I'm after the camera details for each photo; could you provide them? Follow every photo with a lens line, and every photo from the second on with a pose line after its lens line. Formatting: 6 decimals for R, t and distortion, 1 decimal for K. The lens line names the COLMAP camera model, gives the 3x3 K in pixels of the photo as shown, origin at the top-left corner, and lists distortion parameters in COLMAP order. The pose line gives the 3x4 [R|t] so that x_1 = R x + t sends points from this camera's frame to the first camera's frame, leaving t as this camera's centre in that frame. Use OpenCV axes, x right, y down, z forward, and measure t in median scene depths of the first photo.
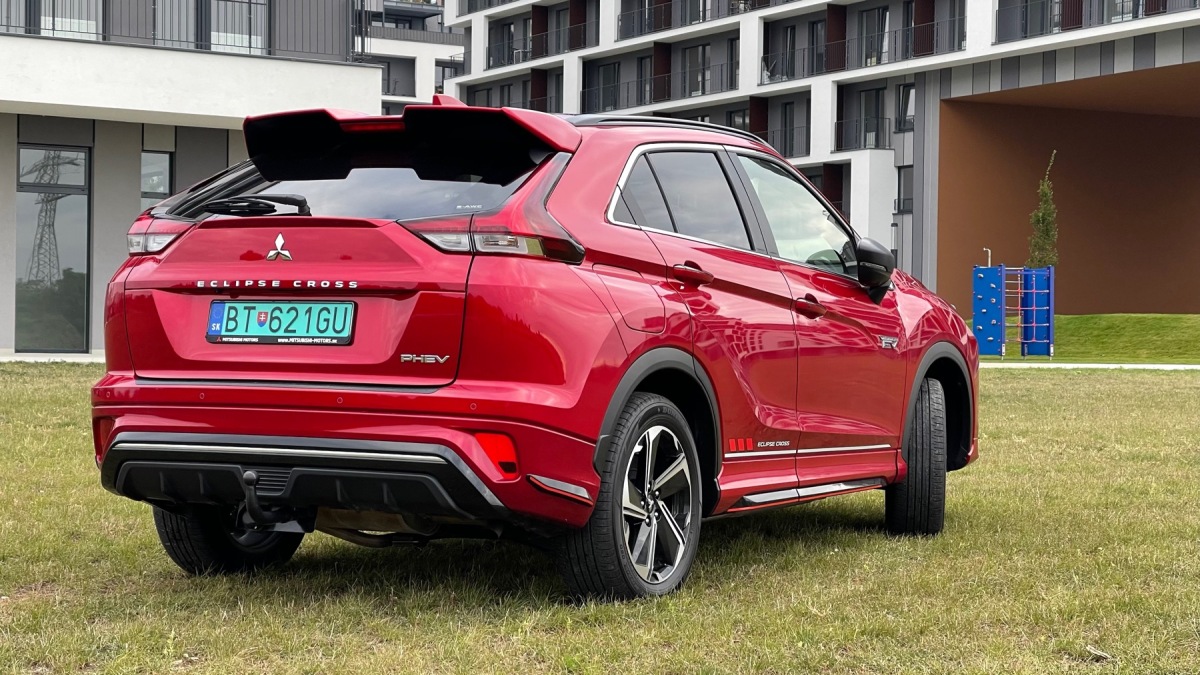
lens RADIAL K [[2227.4, 0, 599.4], [0, 2227.4, 336.2], [0, 0, 1]] dist [0.233704, 0.000000]
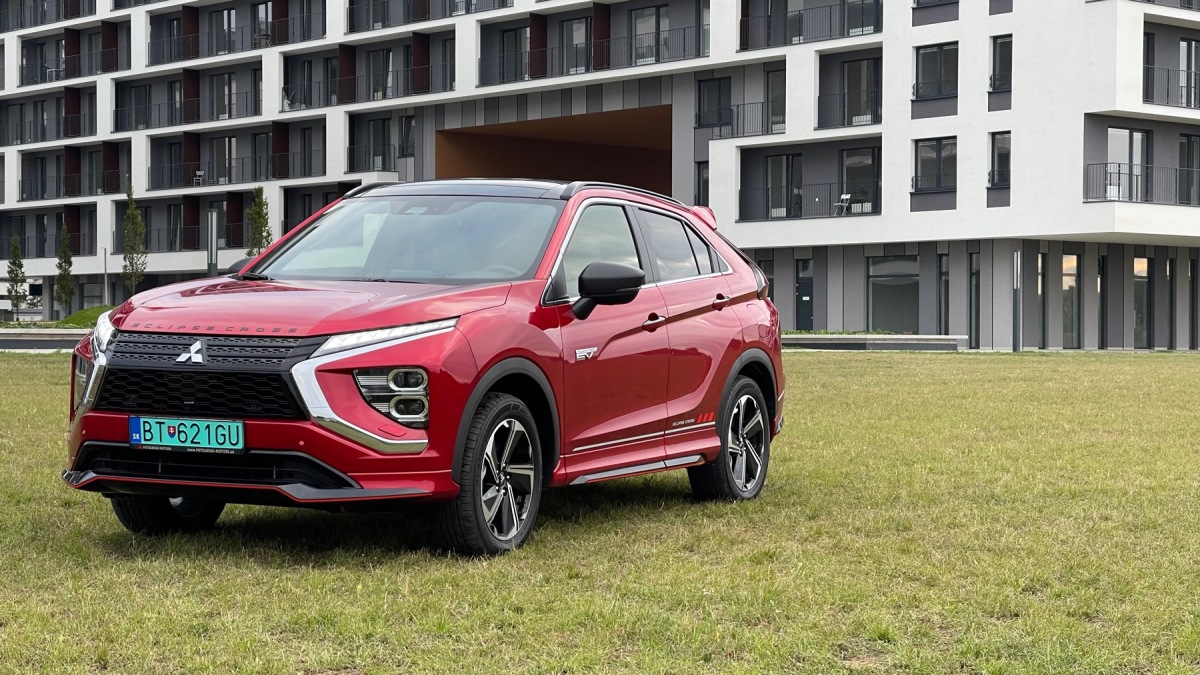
lens RADIAL K [[2227.4, 0, 605.1], [0, 2227.4, 328.8], [0, 0, 1]] dist [0.233704, 0.000000]
pose [[0.977188, -0.006634, 0.212273, -0.115083], [0.007270, 0.999971, -0.002217, 0.014346], [-0.212252, 0.003710, 0.977208, -1.658501]]
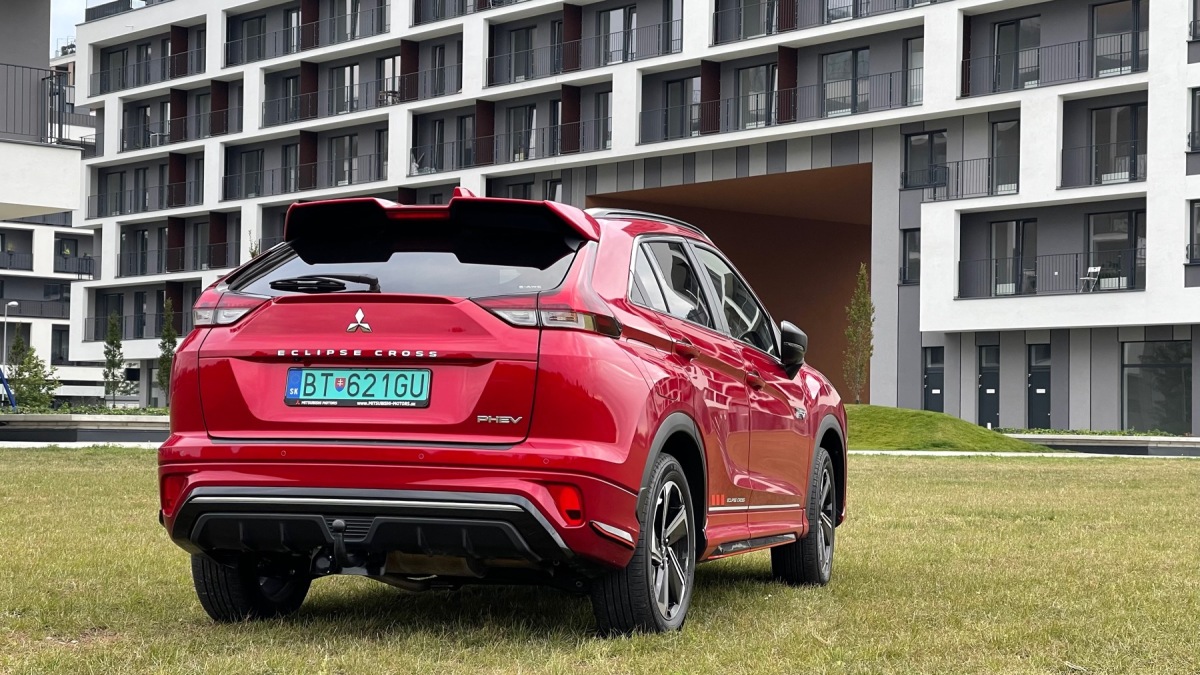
lens RADIAL K [[2227.4, 0, 611.8], [0, 2227.4, 342.9], [0, 0, 1]] dist [0.233704, 0.000000]
pose [[0.983833, 0.010425, 0.178783, -0.208863], [-0.003738, 0.999282, -0.037702, 0.012656], [-0.179048, 0.036425, 0.983166, -0.120032]]
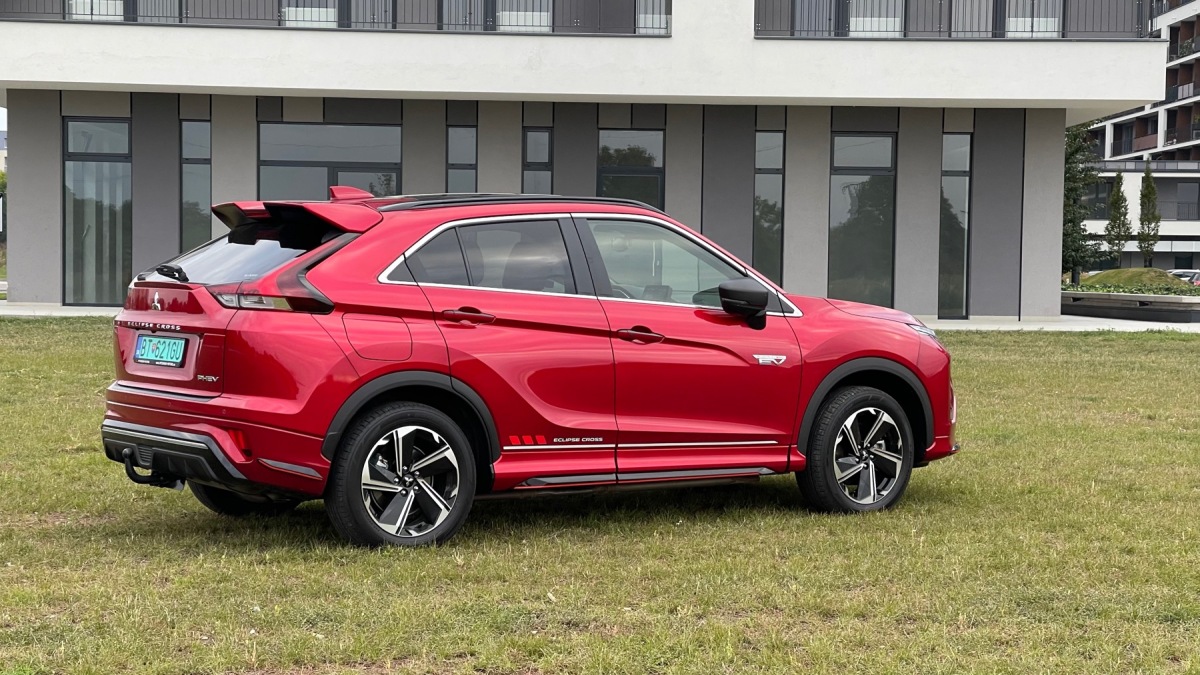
lens RADIAL K [[2227.4, 0, 604.6], [0, 2227.4, 343.4], [0, 0, 1]] dist [0.233704, 0.000000]
pose [[0.880845, 0.016083, -0.473132, 0.806127], [-0.002738, 0.999579, 0.028880, -0.053580], [0.473397, -0.024143, 0.880518, -0.187091]]
